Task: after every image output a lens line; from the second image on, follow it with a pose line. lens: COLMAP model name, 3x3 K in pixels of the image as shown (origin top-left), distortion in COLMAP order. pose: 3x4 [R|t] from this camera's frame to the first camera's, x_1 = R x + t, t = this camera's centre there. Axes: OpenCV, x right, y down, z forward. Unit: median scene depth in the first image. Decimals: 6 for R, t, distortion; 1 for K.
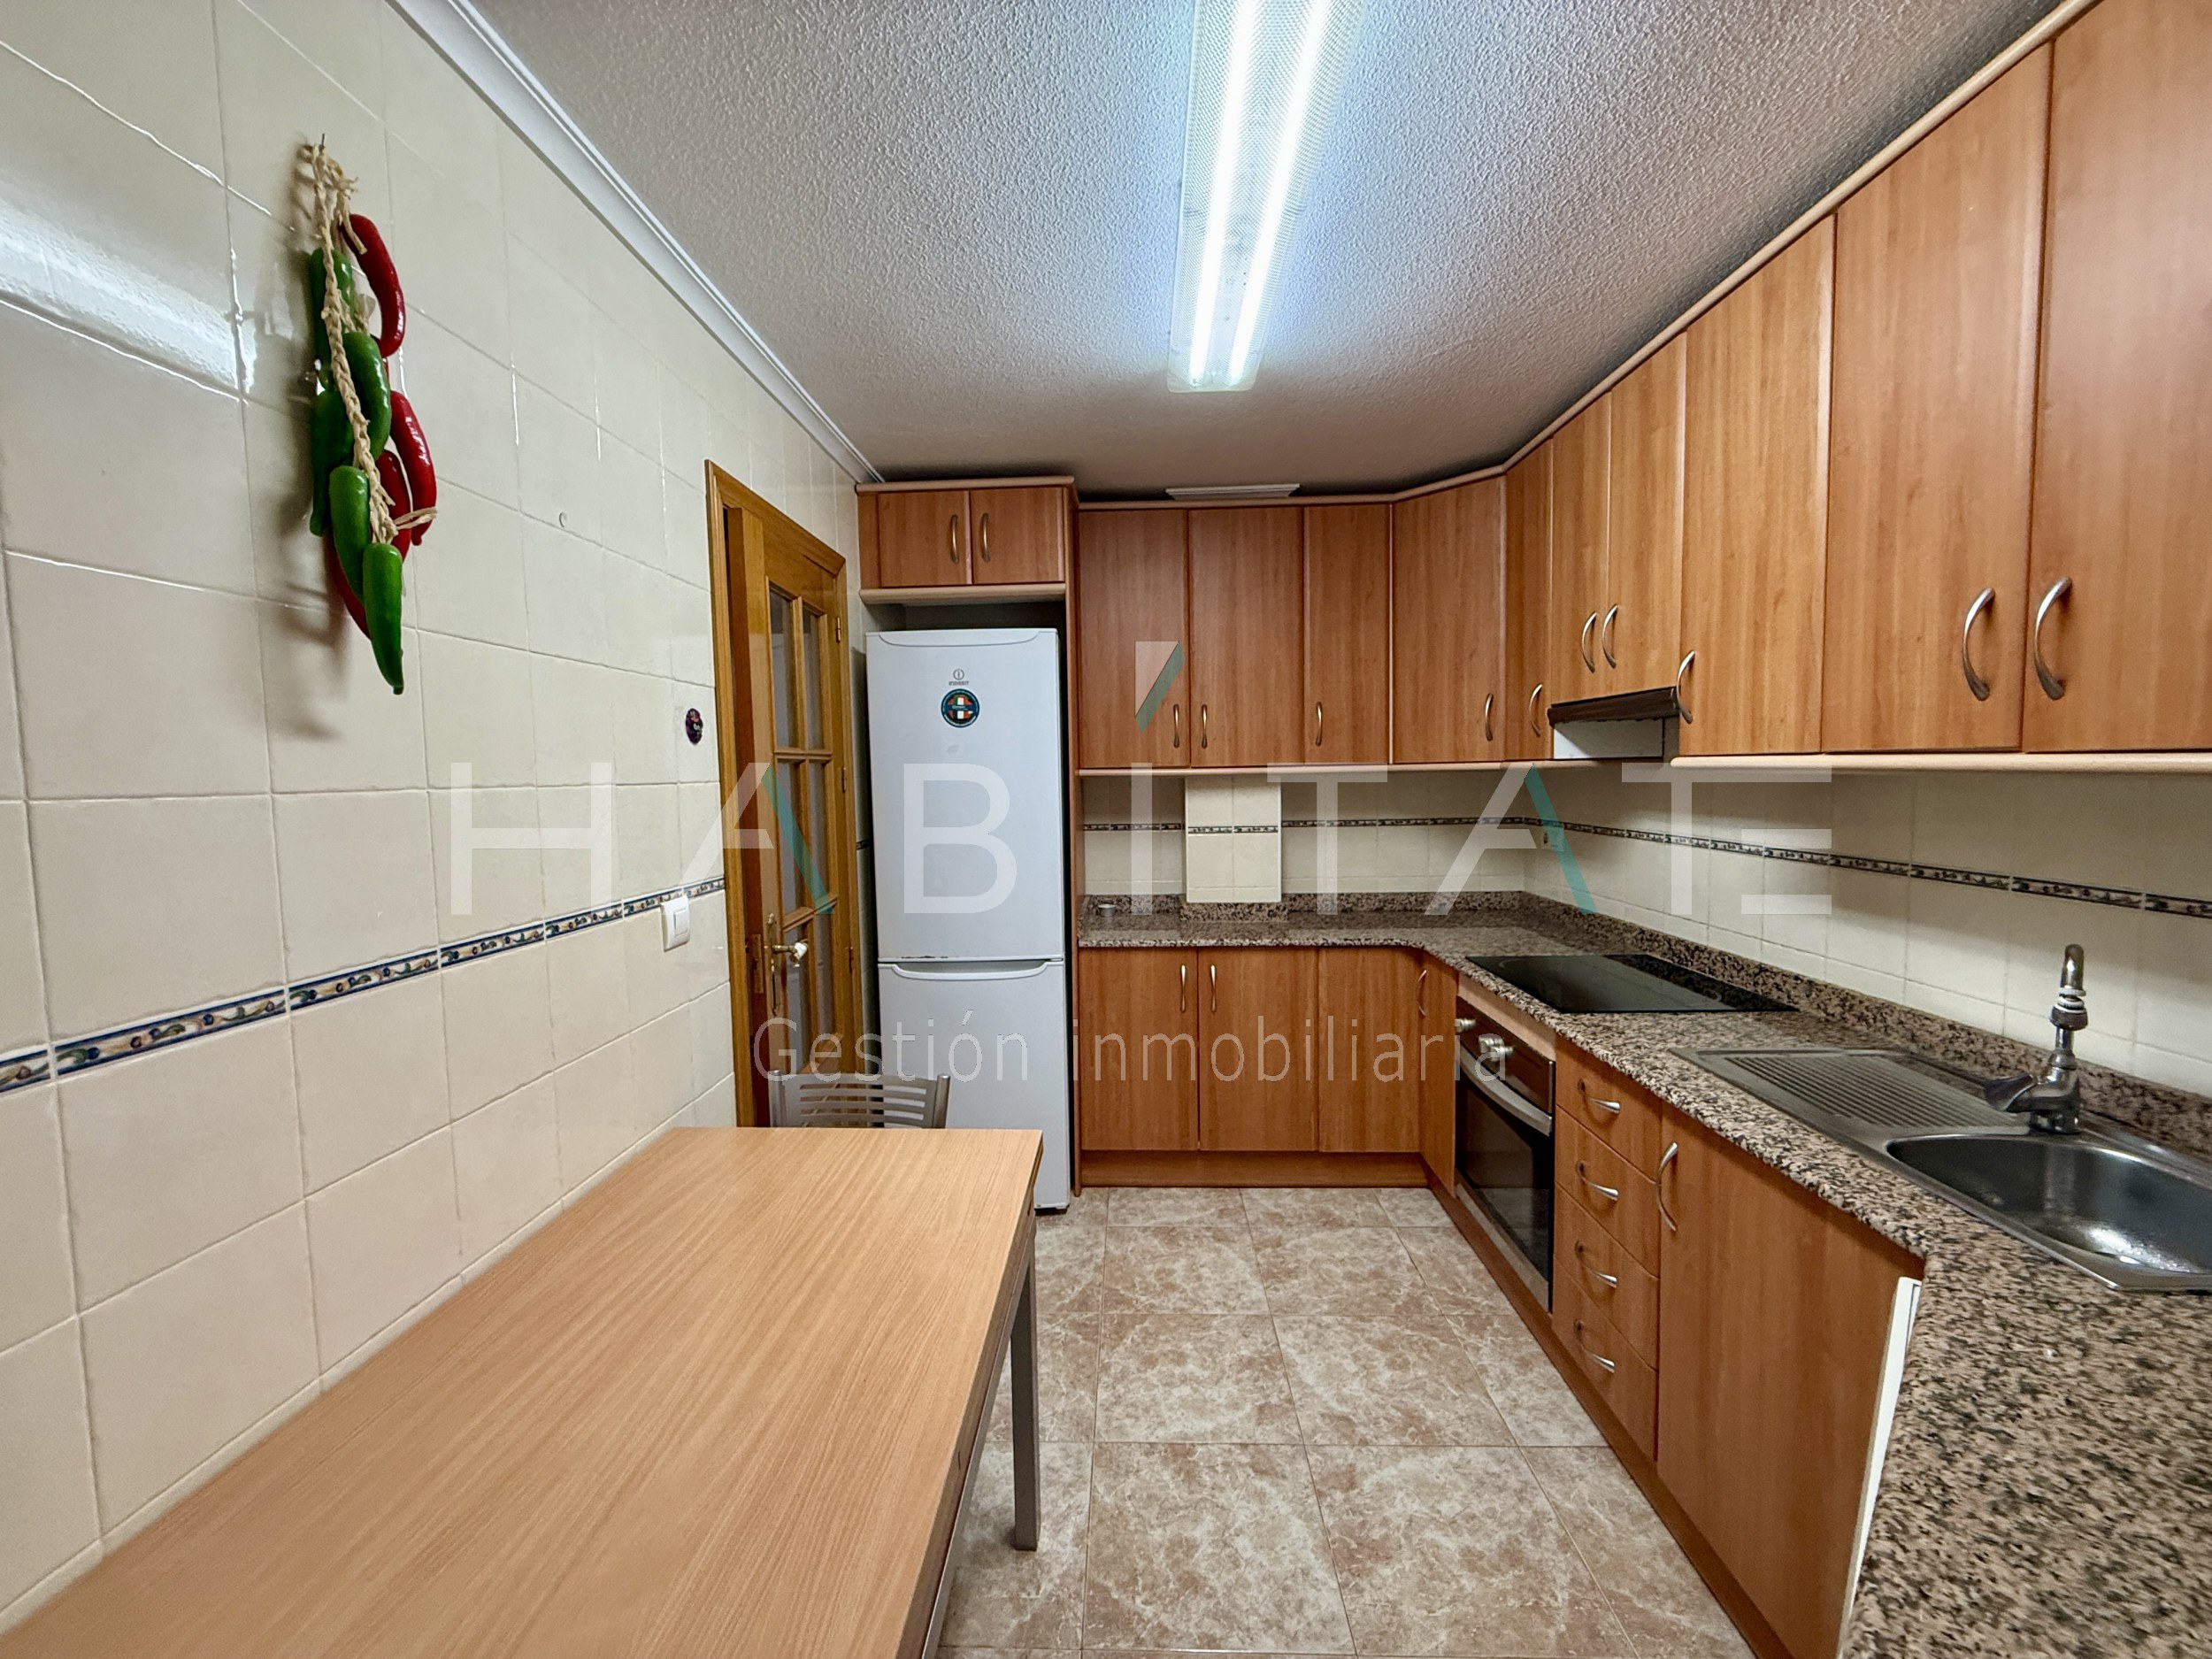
lens RADIAL K [[883.6, 0, 1100.6], [0, 883.6, 826.8], [0, 0, 1]] dist [0.004082, 0.001488]
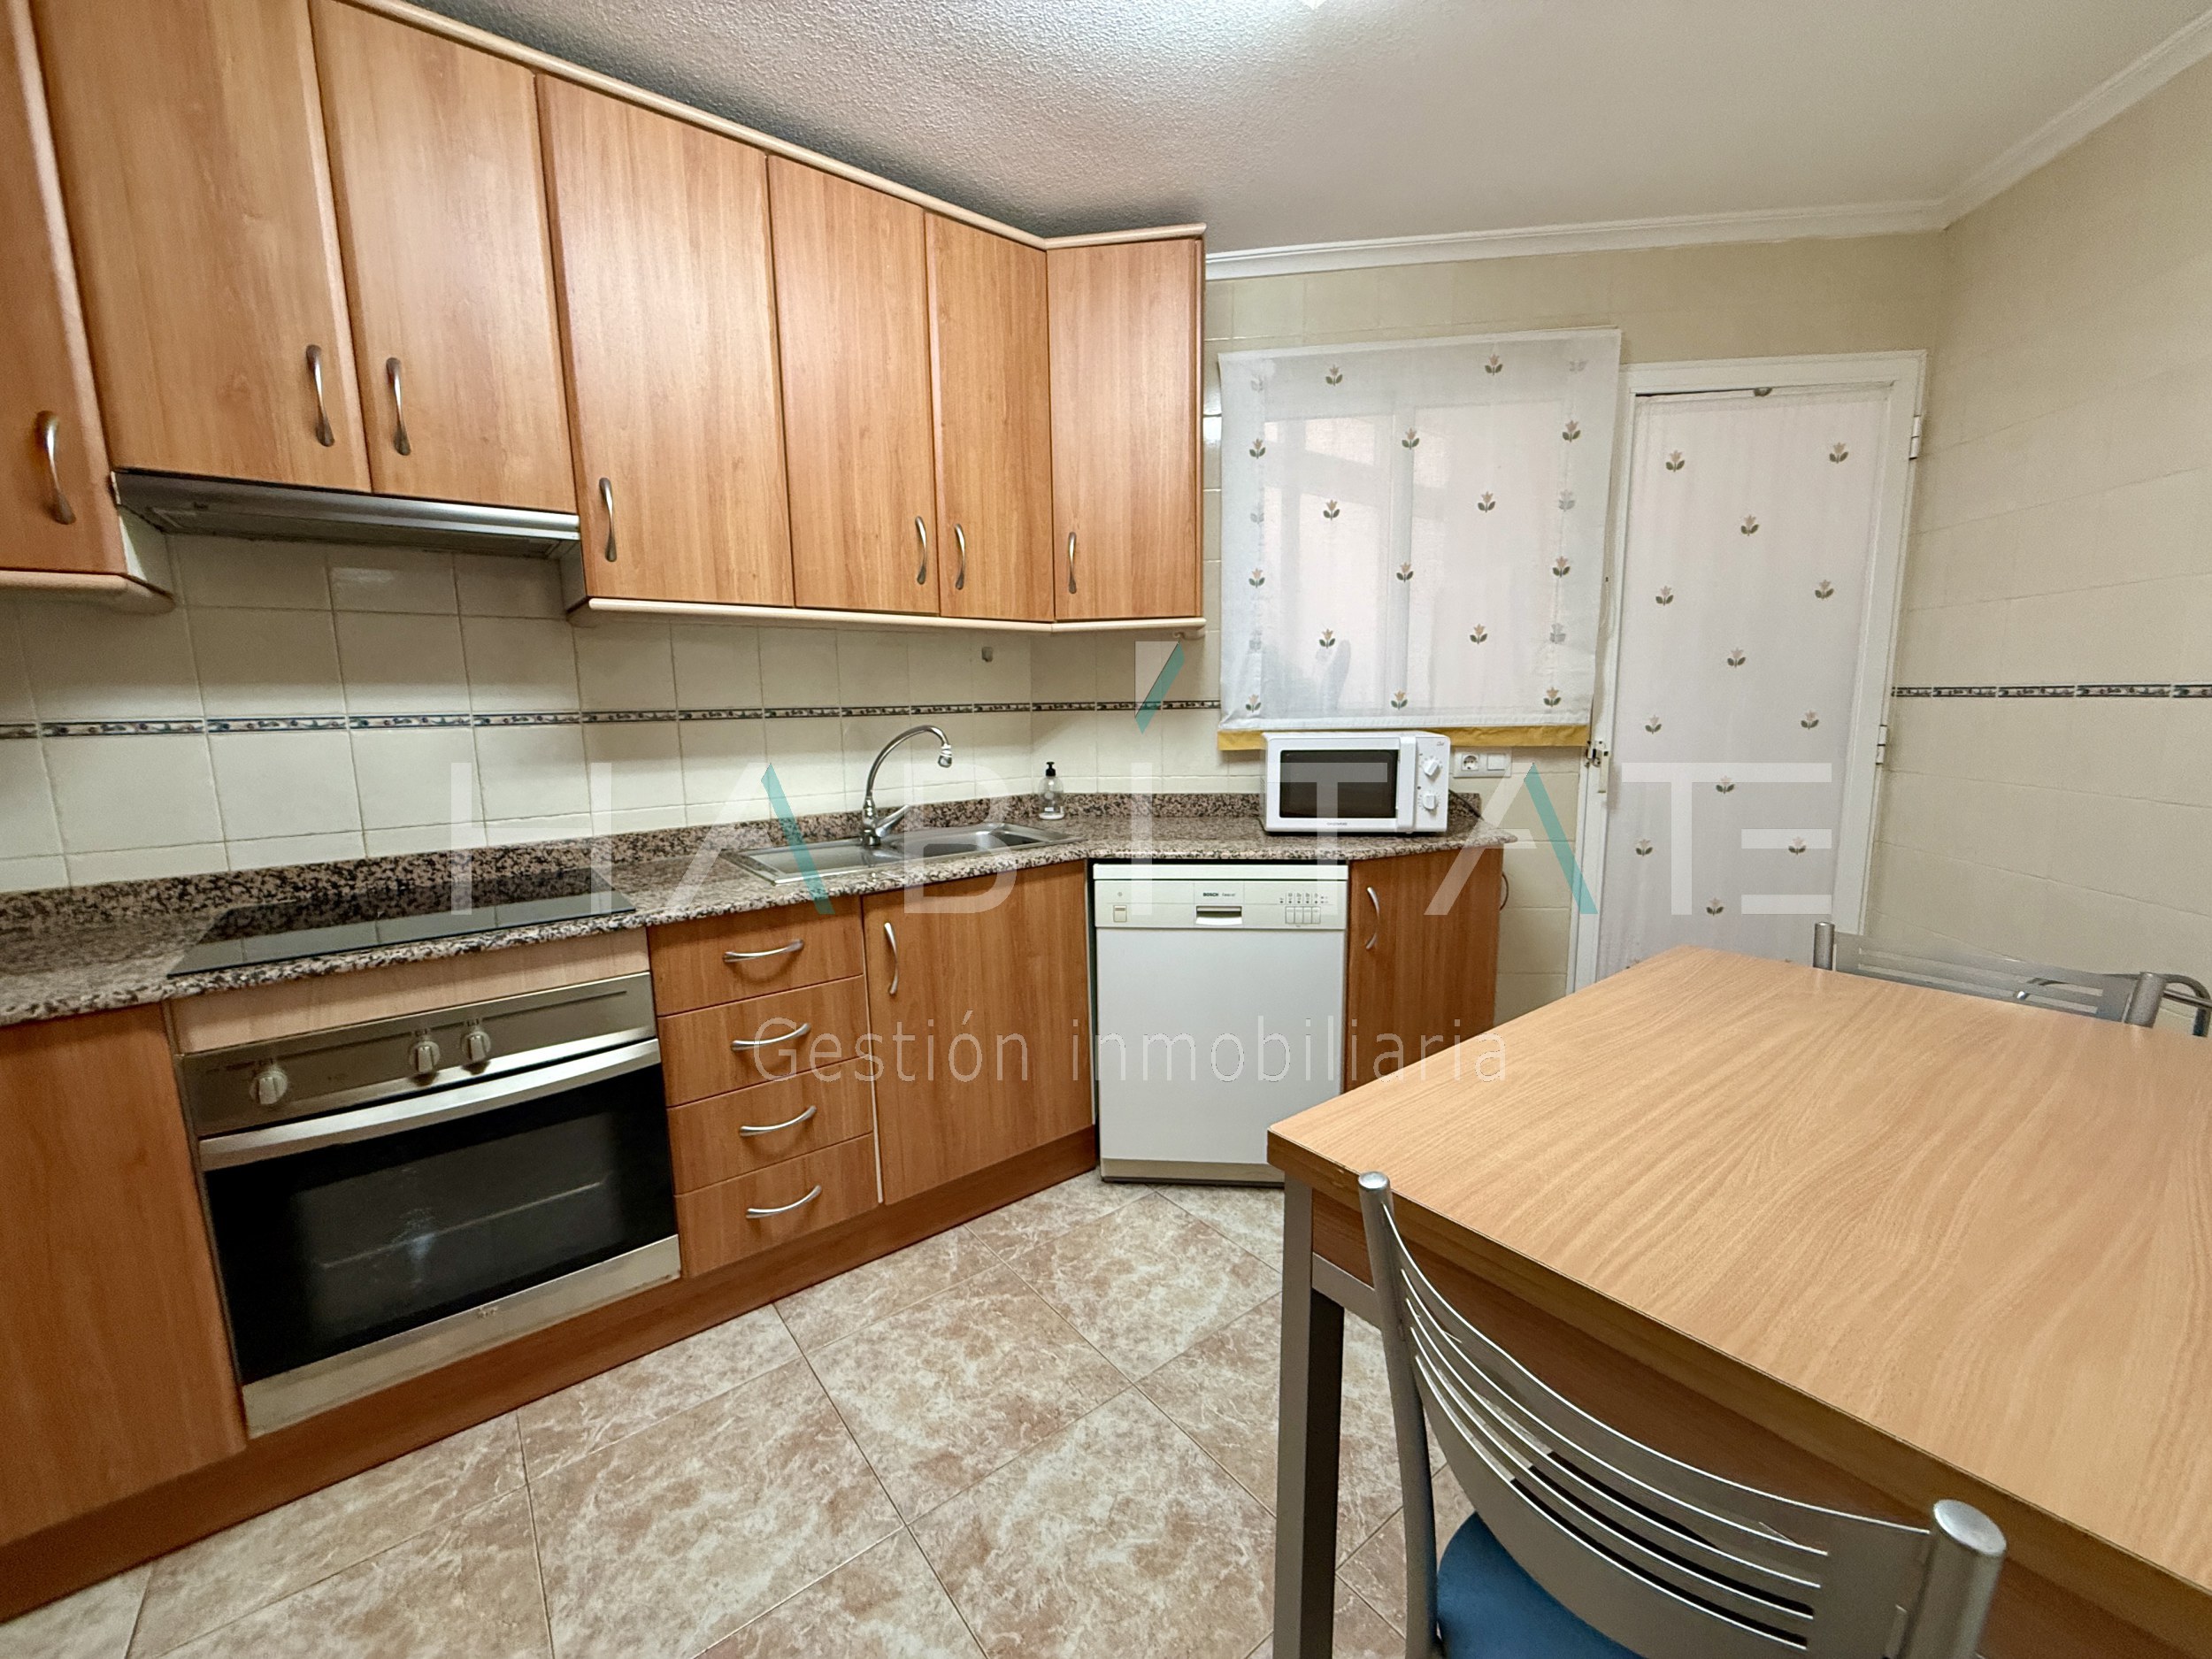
lens RADIAL K [[883.6, 0, 1100.0], [0, 883.6, 828.6], [0, 0, 1]] dist [0.004082, 0.001488]
pose [[-0.640763, -0.081328, 0.763419, -0.380821], [0.079024, 0.982105, 0.170952, 0.037662], [-0.763661, 0.169868, -0.622870, 1.269765]]
